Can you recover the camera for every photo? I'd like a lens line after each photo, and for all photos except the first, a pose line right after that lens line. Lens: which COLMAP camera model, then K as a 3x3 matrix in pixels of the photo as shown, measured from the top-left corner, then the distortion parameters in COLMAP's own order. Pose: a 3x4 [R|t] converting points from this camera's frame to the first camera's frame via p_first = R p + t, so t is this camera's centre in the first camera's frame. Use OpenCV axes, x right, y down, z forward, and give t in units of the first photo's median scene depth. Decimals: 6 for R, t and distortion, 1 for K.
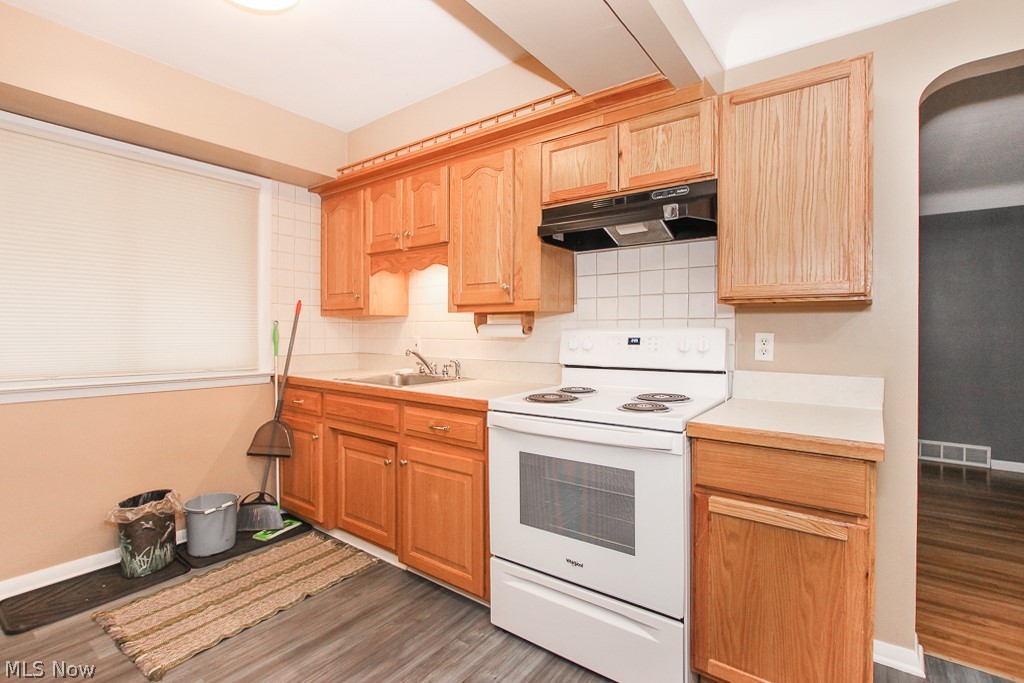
lens RADIAL K [[477.9, 0, 515.3], [0, 477.9, 332.2], [0, 0, 1]] dist [-0.019197, 0.000204]
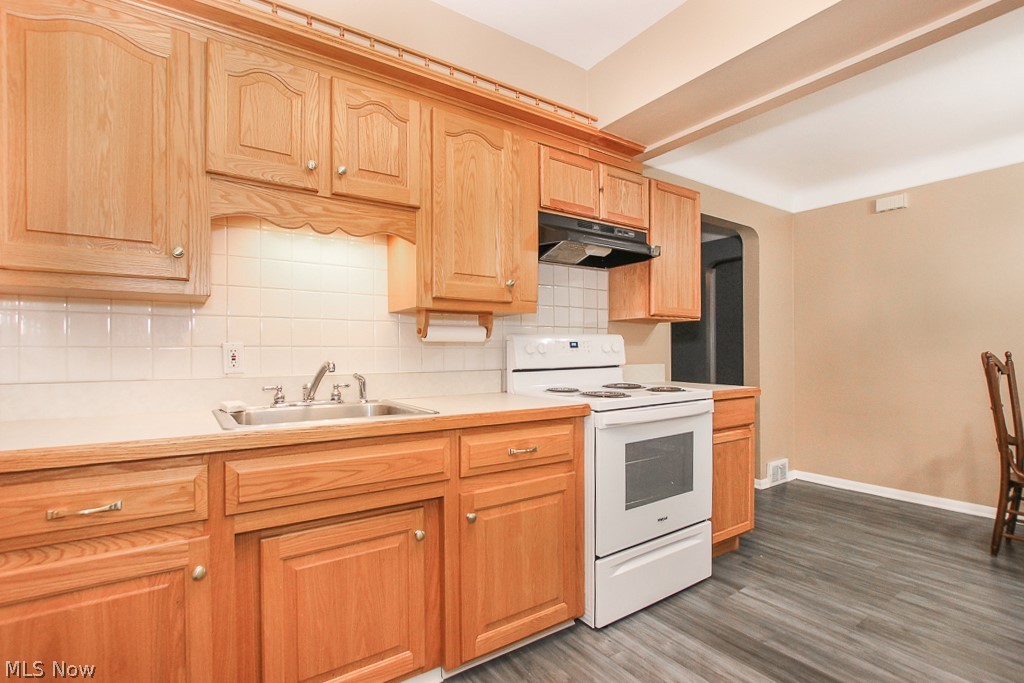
lens RADIAL K [[477.9, 0, 515.7], [0, 477.9, 352.1], [0, 0, 1]] dist [-0.019197, 0.000204]
pose [[0.324551, -0.005997, 0.945849, -0.922595], [0.008478, 0.999958, 0.003431, 0.032043], [-0.945830, 0.006905, 0.324588, 0.749524]]
